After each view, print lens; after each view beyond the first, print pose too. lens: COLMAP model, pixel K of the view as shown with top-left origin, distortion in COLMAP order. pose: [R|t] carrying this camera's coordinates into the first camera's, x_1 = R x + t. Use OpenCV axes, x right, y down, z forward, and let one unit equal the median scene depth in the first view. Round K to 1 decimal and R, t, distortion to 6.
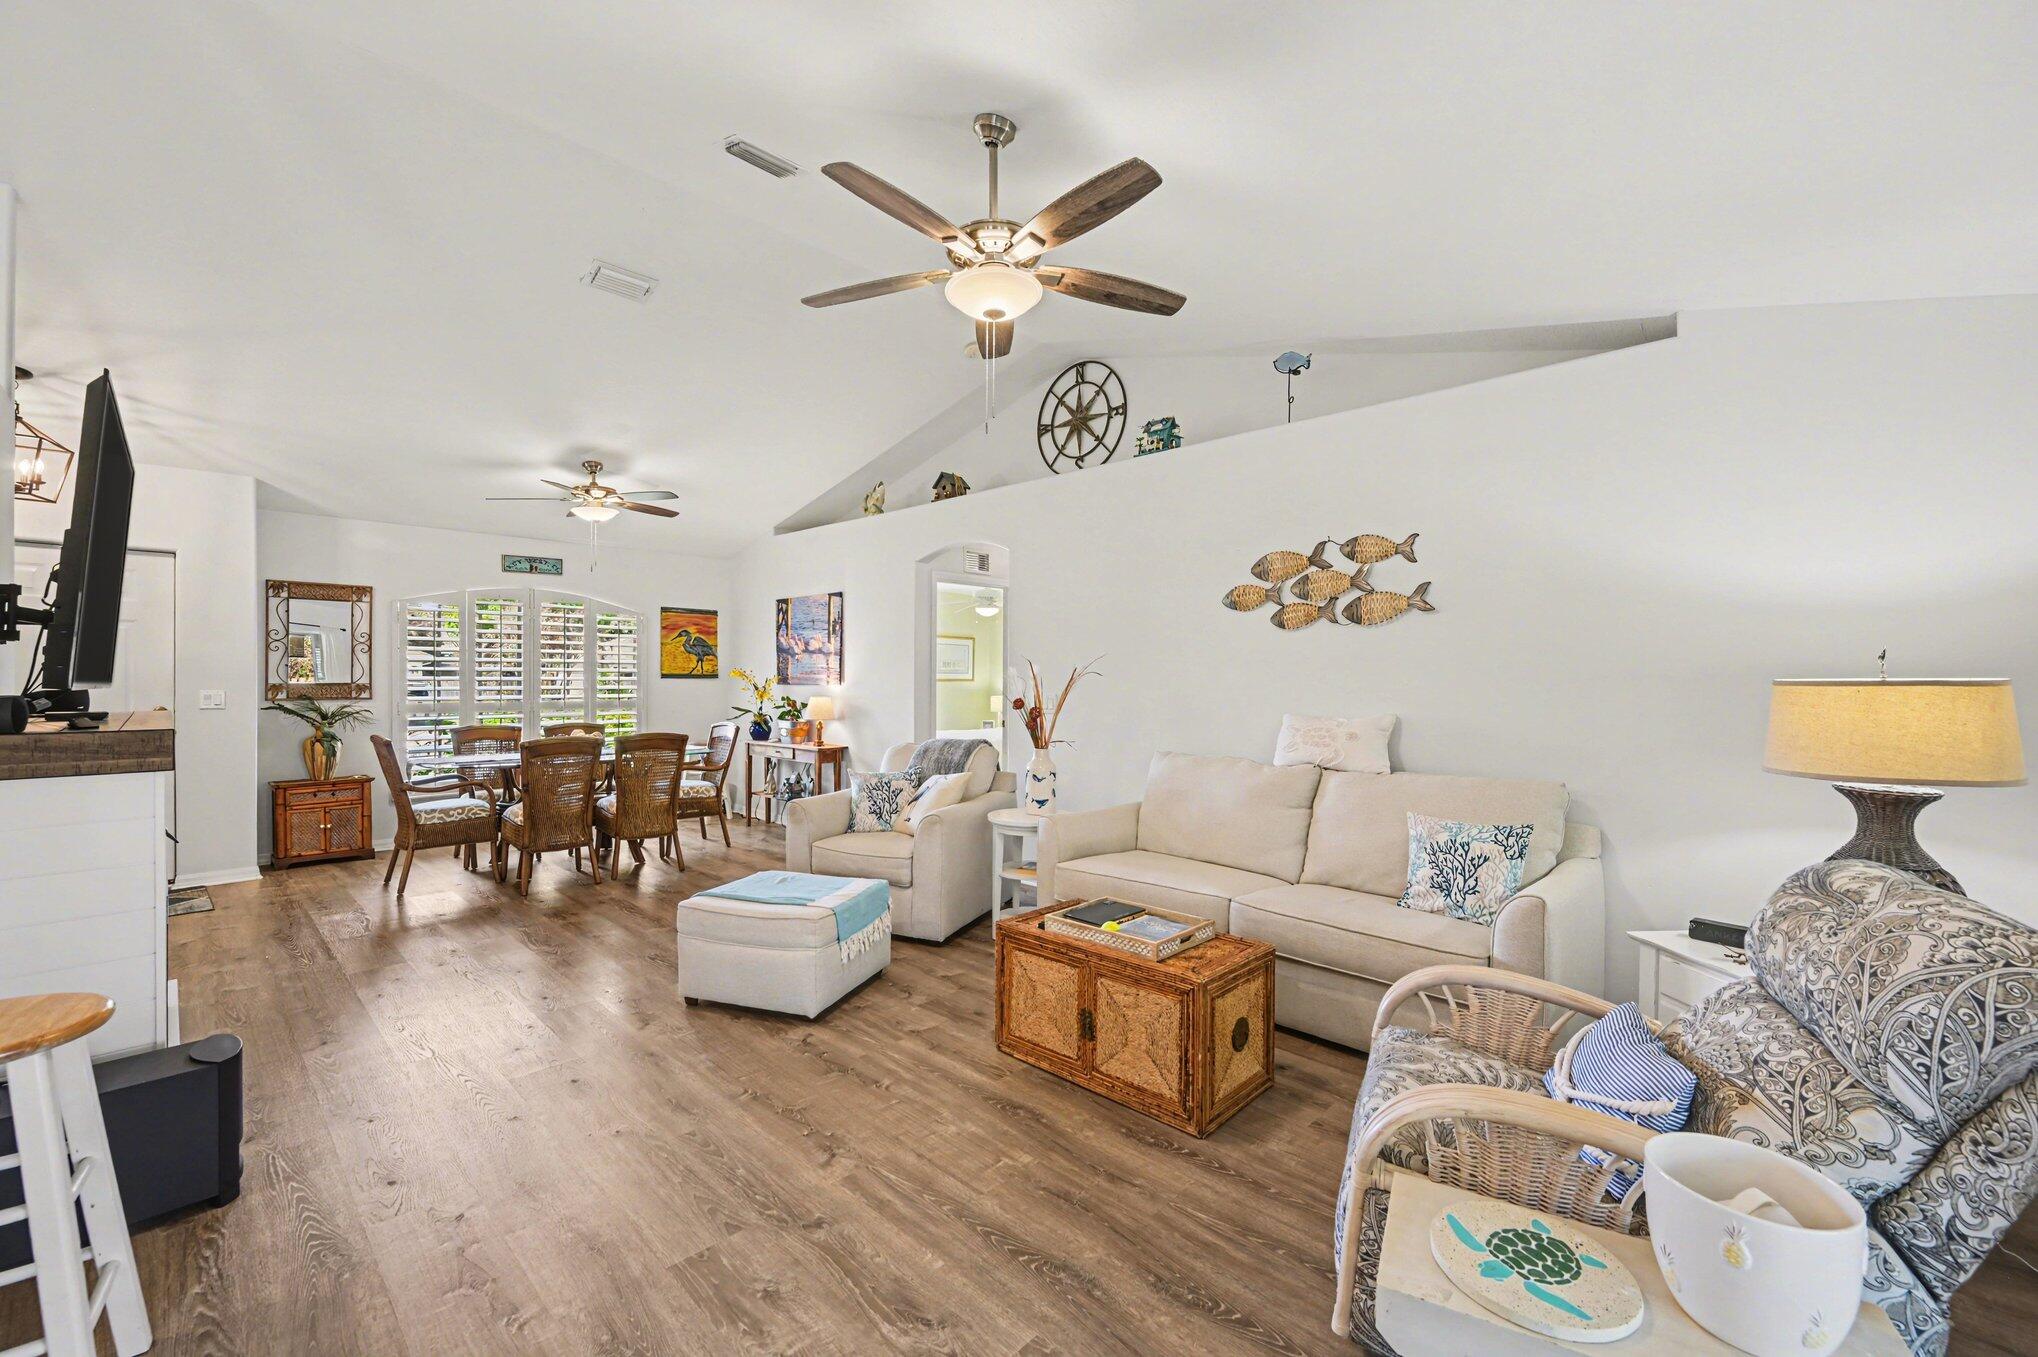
lens RADIAL K [[820.2, 0, 1013.9], [0, 820.2, 678.2], [0, 0, 1]] dist [0.002948, 0.000302]
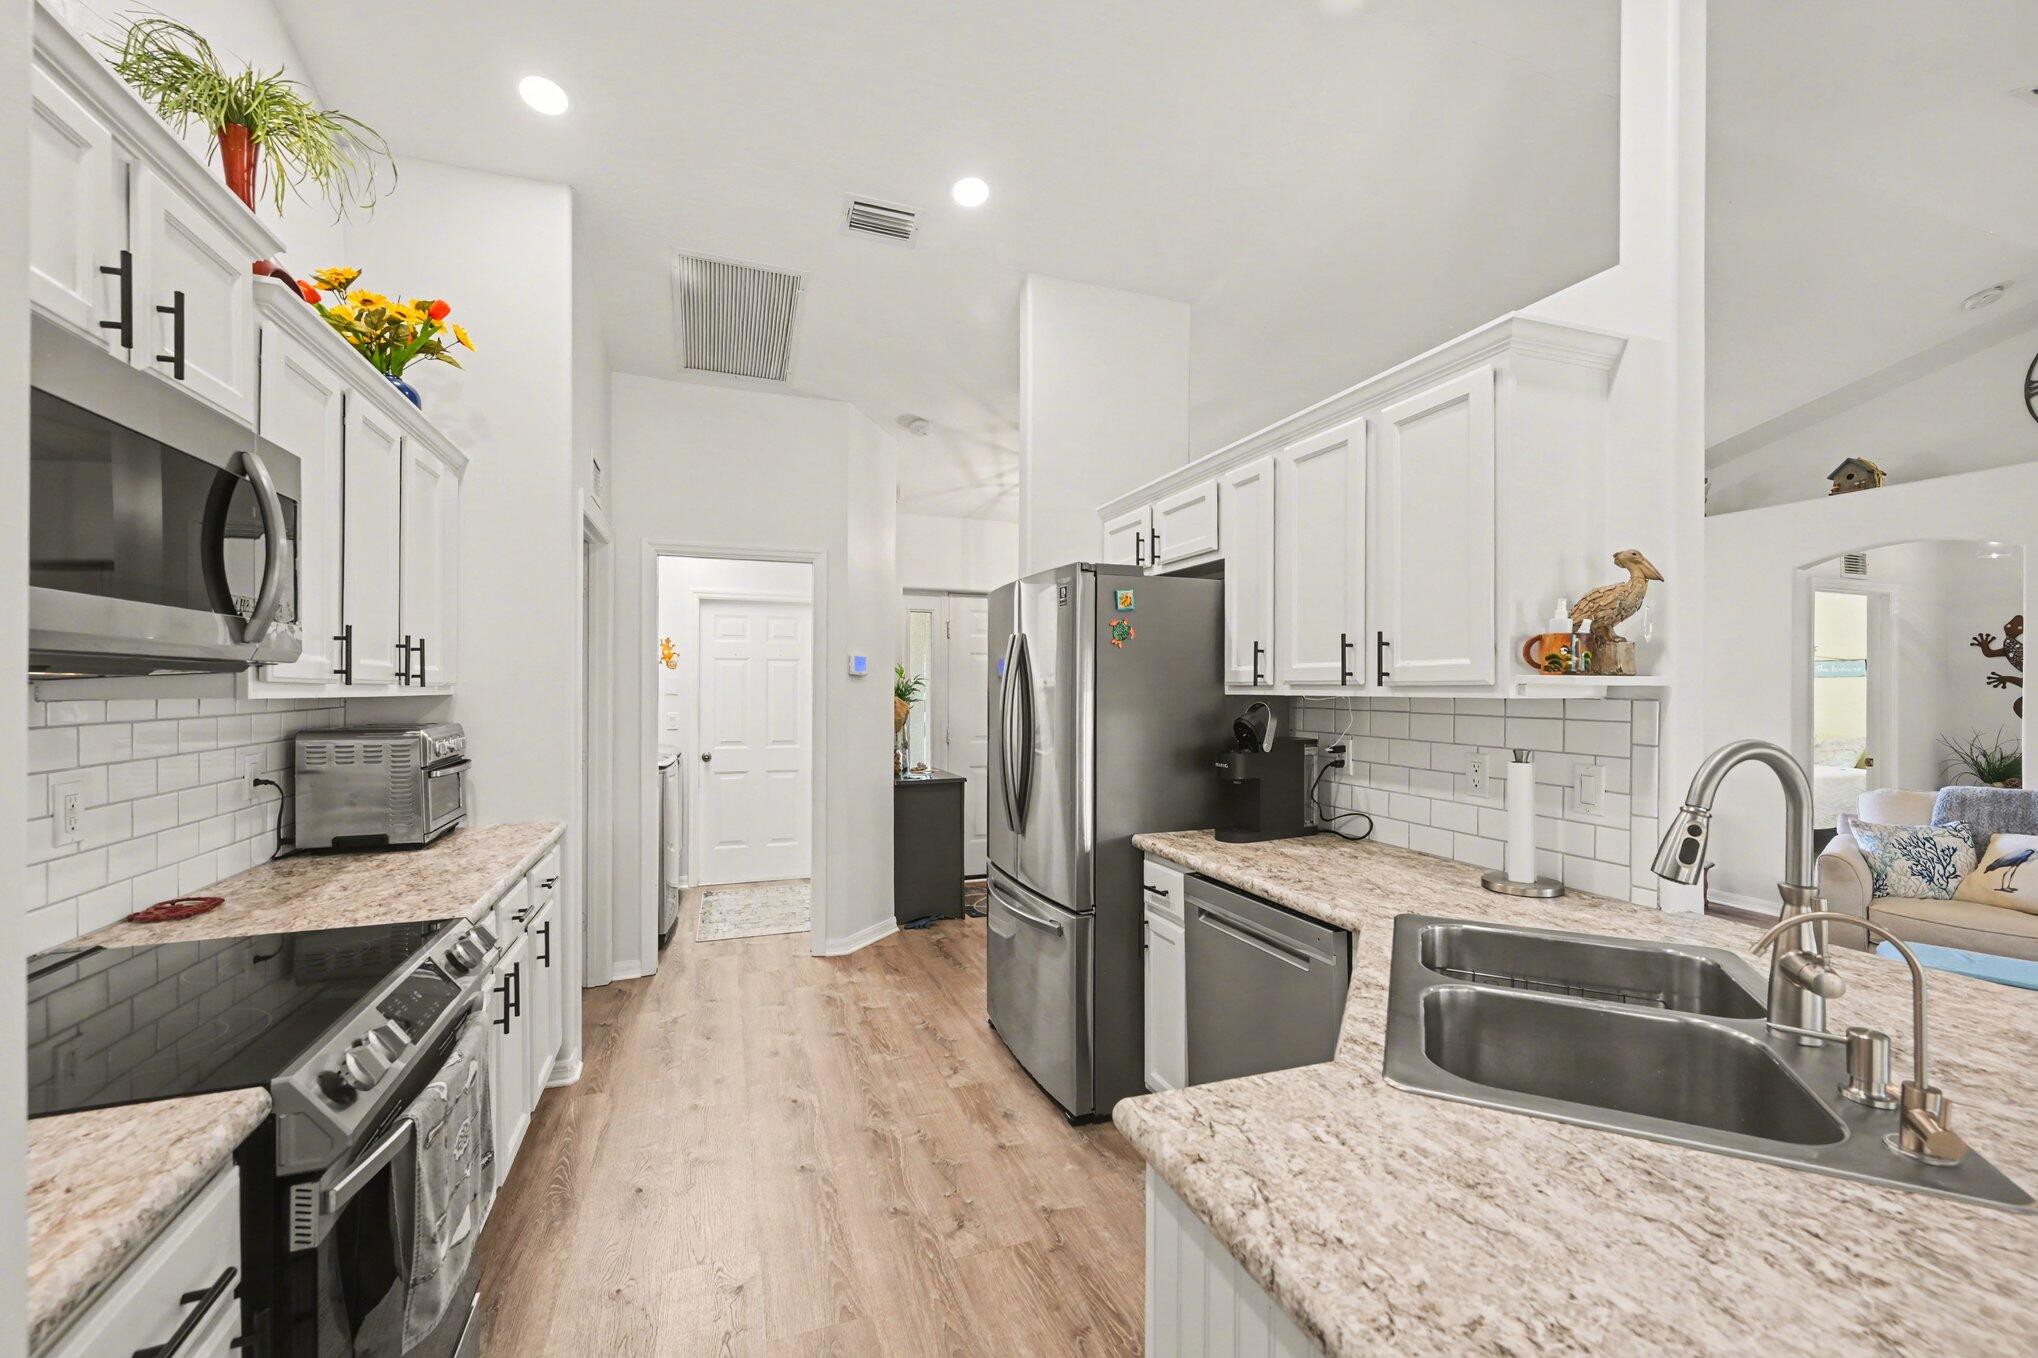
lens RADIAL K [[820.2, 0, 1013.9], [0, 820.2, 678.7], [0, 0, 1]] dist [0.002948, 0.000302]
pose [[0.899446, -0.005286, -0.436999, -0.495729], [-0.003254, 0.999818, -0.018791, -0.010931], [0.437019, 0.018323, 0.899266, -0.112989]]
